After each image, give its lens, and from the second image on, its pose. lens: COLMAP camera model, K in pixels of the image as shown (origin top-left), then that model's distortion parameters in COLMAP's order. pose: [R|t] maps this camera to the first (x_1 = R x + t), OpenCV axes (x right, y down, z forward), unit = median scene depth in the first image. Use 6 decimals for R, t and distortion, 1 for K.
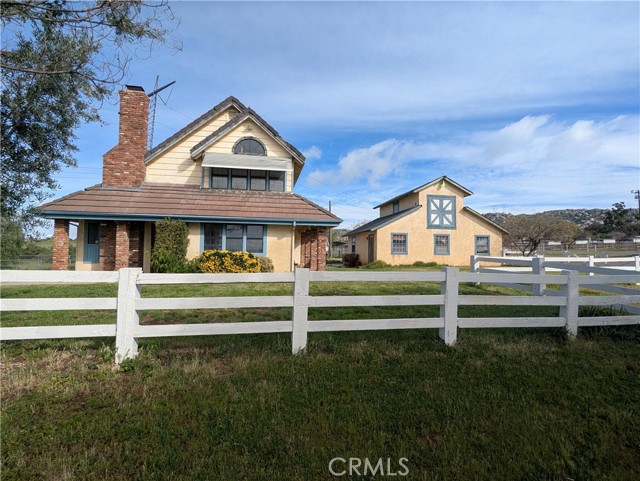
lens RADIAL K [[303.6, 0, 319.2], [0, 303.6, 241.9], [0, 0, 1]] dist [0.001795, -0.000021]
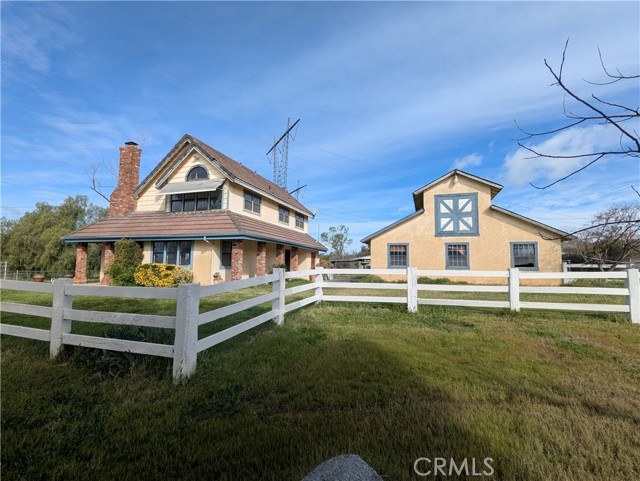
lens RADIAL K [[303.6, 0, 317.5], [0, 303.6, 241.7], [0, 0, 1]] dist [0.001795, -0.000021]
pose [[0.879455, -0.038970, -0.474384, 0.471474], [0.013759, 0.998308, -0.056502, 0.011715], [0.475783, 0.043164, 0.878503, 0.141882]]
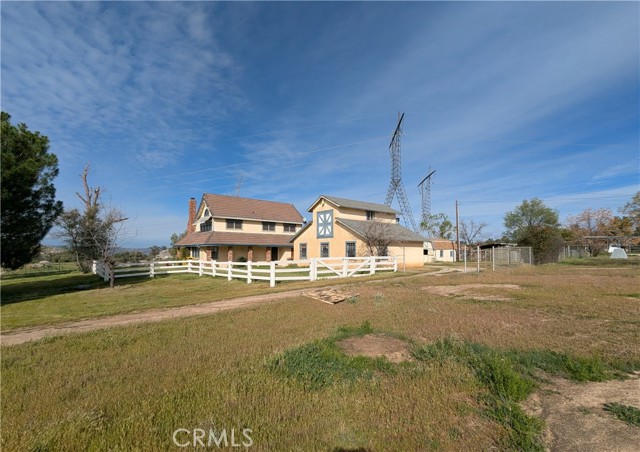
lens RADIAL K [[314.0, 0, 321.7], [0, 314.0, 228.3], [0, 0, 1]] dist [-0.003438, -0.000943]
pose [[0.511290, -0.083857, -0.855307, 1.523331], [0.039145, 0.996468, -0.074297, 0.011670], [0.858516, 0.004506, 0.512767, 0.349556]]
